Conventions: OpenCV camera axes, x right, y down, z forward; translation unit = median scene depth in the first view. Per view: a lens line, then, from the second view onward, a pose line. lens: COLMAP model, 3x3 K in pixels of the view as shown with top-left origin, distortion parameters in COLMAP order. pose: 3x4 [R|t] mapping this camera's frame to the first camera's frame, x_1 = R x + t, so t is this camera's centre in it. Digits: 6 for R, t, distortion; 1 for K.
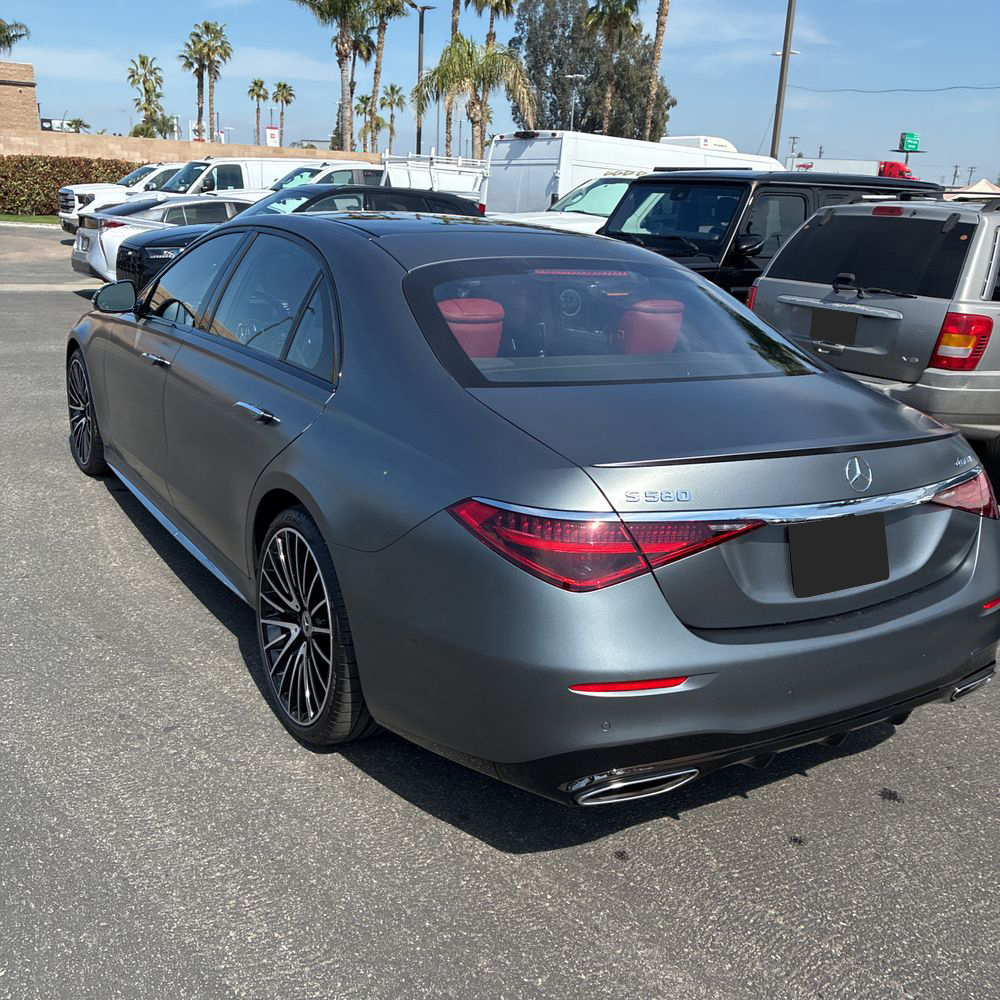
lens RADIAL K [[1008.1, 0, 500.0], [0, 1008.1, 500.0], [0, 0, 1]] dist [0.029230, -0.034020]
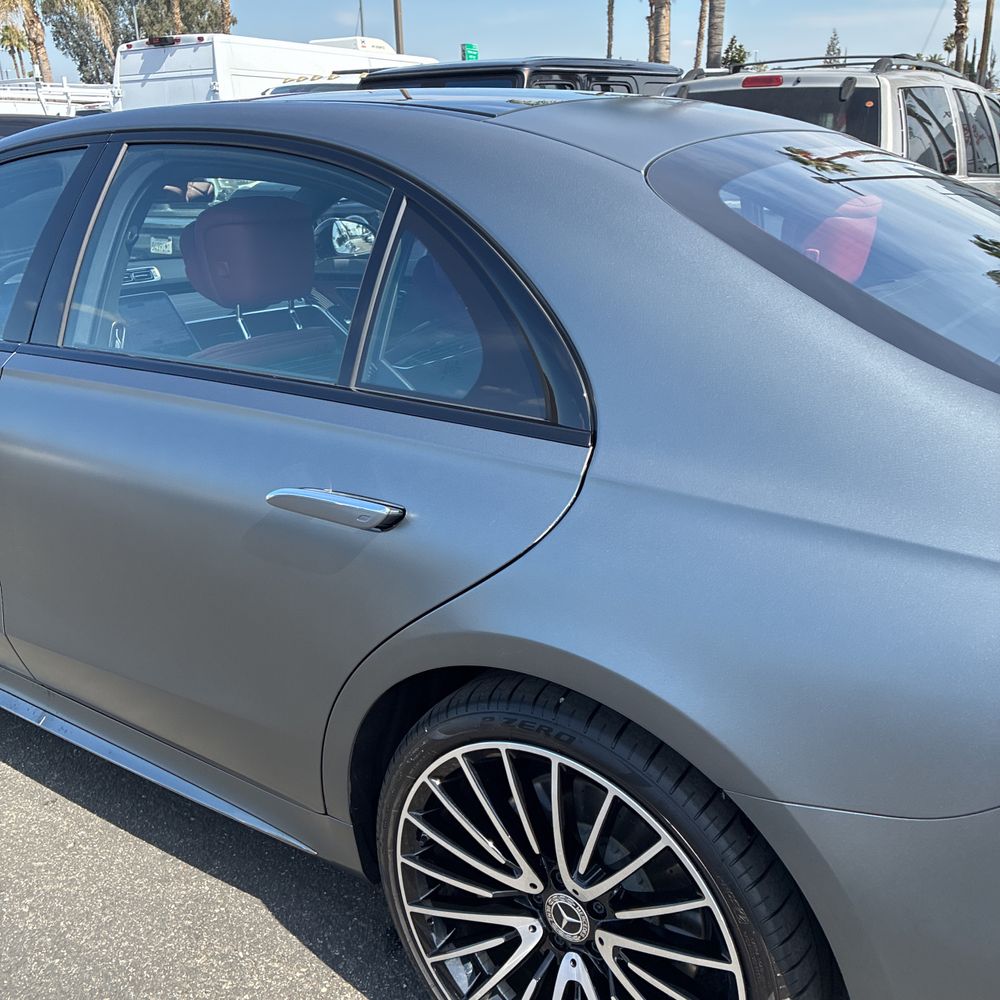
lens RADIAL K [[1008.1, 0, 500.0], [0, 1008.1, 500.0], [0, 0, 1]] dist [0.029230, -0.034020]
pose [[0.921164, -0.196664, 0.335829, -0.181503], [0.173539, 0.979953, 0.097859, -0.067998], [-0.348342, -0.031865, 0.936826, 0.290498]]
